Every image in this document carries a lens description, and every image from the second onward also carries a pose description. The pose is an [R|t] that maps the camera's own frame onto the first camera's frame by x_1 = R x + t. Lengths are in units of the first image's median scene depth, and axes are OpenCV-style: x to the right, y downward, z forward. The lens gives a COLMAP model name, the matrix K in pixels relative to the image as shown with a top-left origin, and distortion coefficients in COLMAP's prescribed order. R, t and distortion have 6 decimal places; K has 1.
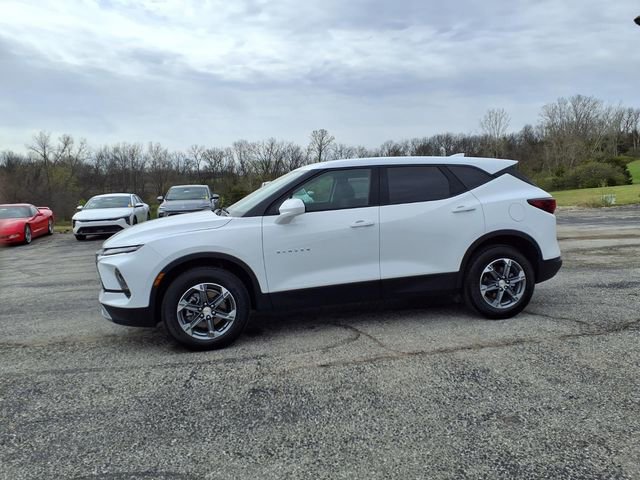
lens RADIAL K [[513.0, 0, 319.6], [0, 513.0, 246.0], [0, 0, 1]] dist [0.043008, -0.046287]
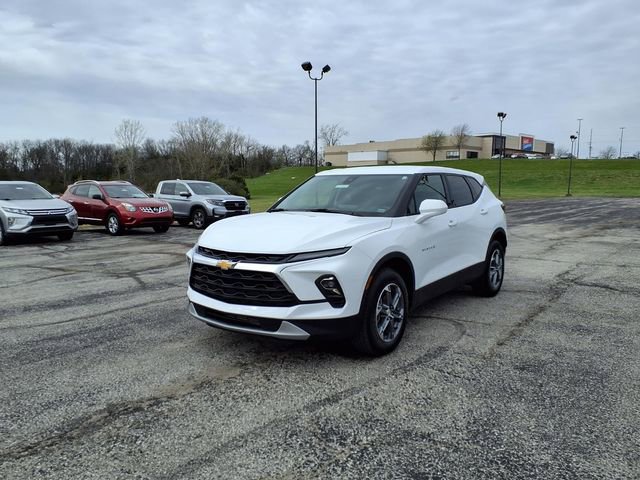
lens RADIAL K [[513.0, 0, 308.2], [0, 513.0, 248.8], [0, 0, 1]] dist [0.043008, -0.046287]
pose [[0.759842, -0.037943, 0.648999, -0.805602], [0.048045, 0.998843, 0.002146, -0.003581], [-0.648330, 0.029551, 0.760786, 0.291224]]
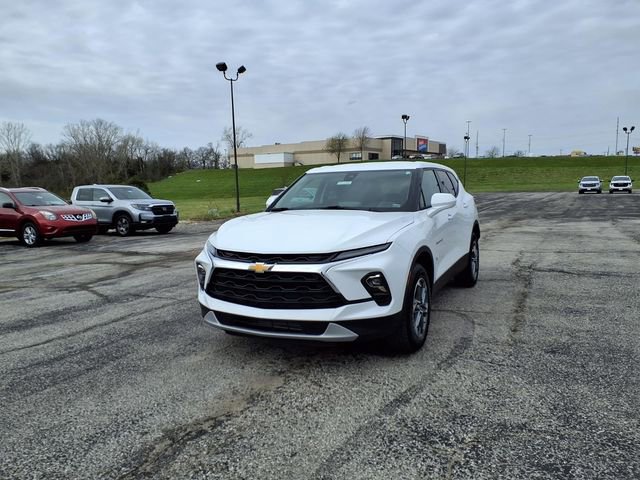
lens RADIAL K [[513.0, 0, 304.6], [0, 513.0, 239.9], [0, 0, 1]] dist [0.043008, -0.046287]
pose [[0.623009, -0.053492, 0.780383, -0.919784], [0.093623, 0.995586, -0.006499, -0.011599], [-0.776591, 0.077111, 0.625268, 0.454331]]
